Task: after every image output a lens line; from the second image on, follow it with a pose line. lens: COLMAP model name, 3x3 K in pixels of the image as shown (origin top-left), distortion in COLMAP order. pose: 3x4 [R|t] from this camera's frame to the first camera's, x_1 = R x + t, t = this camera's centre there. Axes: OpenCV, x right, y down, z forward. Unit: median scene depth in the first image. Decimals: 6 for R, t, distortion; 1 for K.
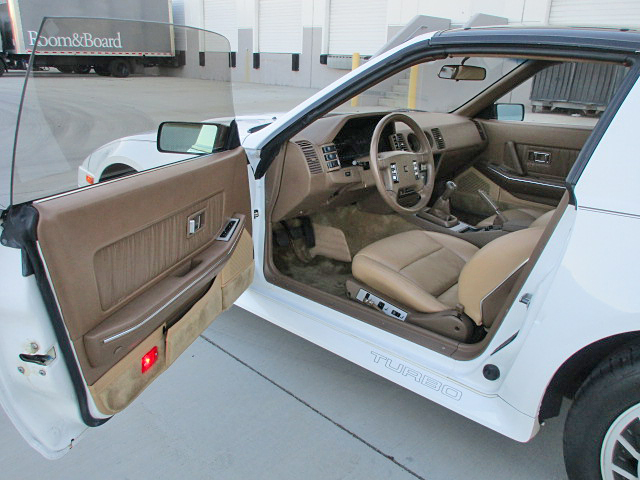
lens RADIAL K [[543.9, 0, 320.0], [0, 543.9, 240.0], [0, 0, 1]] dist [0.006835, 0.000769]
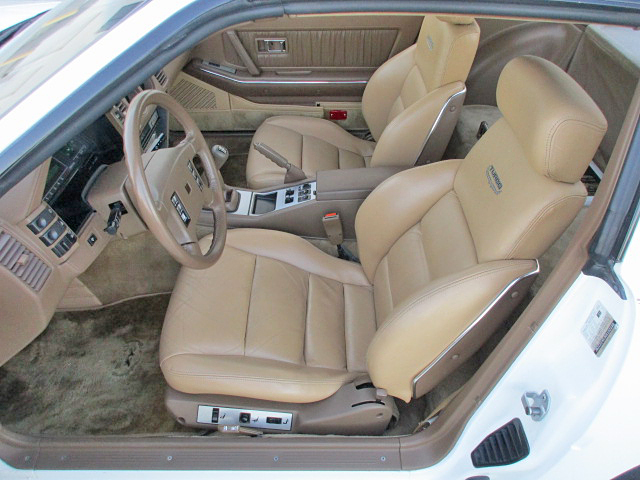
lens RADIAL K [[543.9, 0, 320.0], [0, 543.9, 240.0], [0, 0, 1]] dist [0.006835, 0.000769]
pose [[0.745679, -0.434869, 0.504829, -0.048135], [0.234230, 0.880379, 0.412394, -0.280214], [-0.623778, -0.189268, 0.758340, 0.470775]]
